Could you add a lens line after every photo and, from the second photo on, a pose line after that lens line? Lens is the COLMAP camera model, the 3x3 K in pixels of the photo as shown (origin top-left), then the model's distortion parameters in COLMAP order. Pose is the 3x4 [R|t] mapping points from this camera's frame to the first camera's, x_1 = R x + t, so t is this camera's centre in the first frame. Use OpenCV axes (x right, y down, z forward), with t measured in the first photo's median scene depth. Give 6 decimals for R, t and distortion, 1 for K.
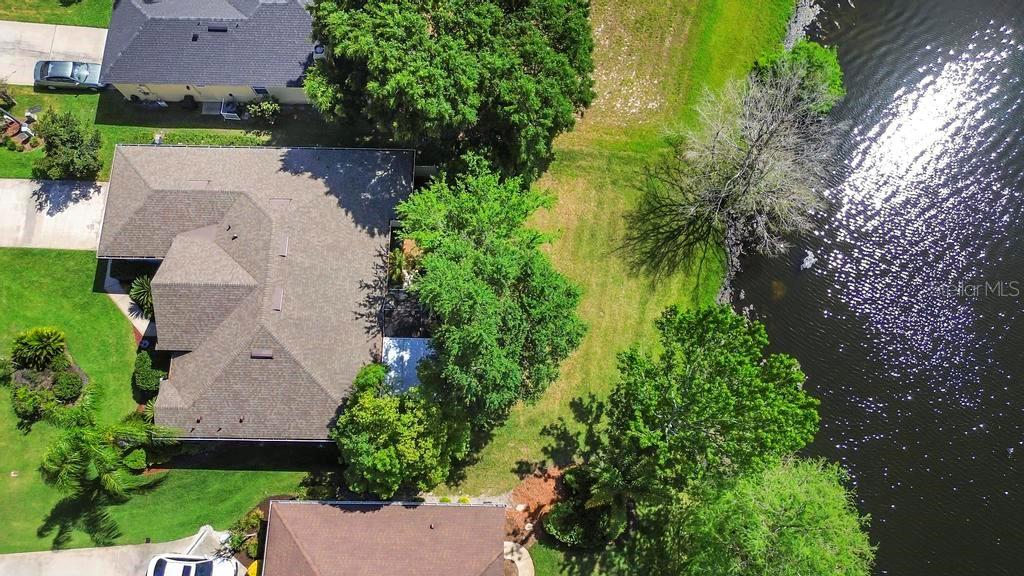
lens RADIAL K [[722.0, 0, 515.2], [0, 722.0, 290.4], [0, 0, 1]] dist [0.066947, -0.068838]
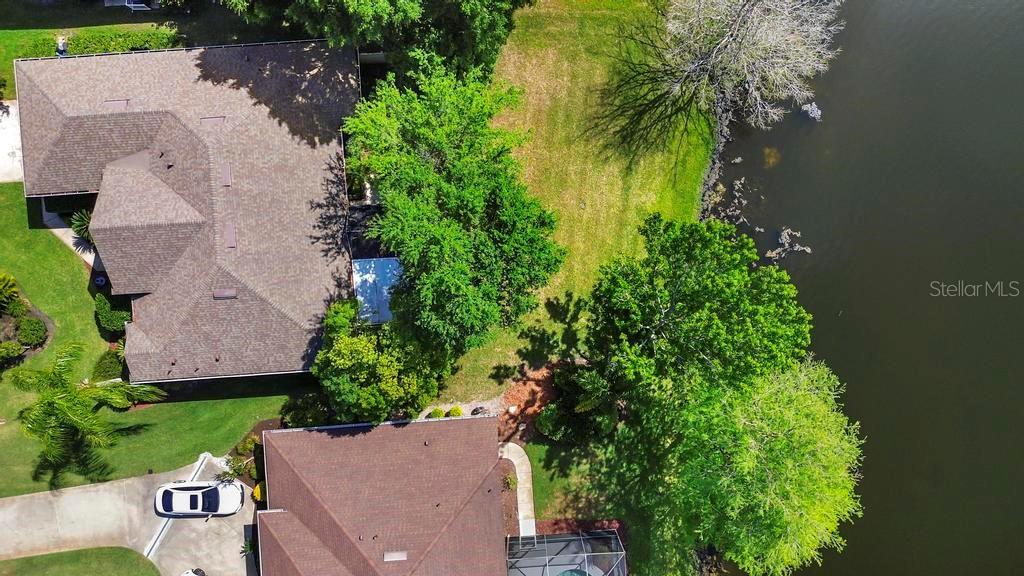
lens RADIAL K [[722.0, 0, 515.2], [0, 722.0, 290.4], [0, 0, 1]] dist [0.066947, -0.068838]
pose [[0.996213, -0.086945, -0.000155, 0.026567], [0.083622, 0.957652, 0.275519, -0.141067], [-0.023806, -0.274488, 0.961296, 0.081270]]
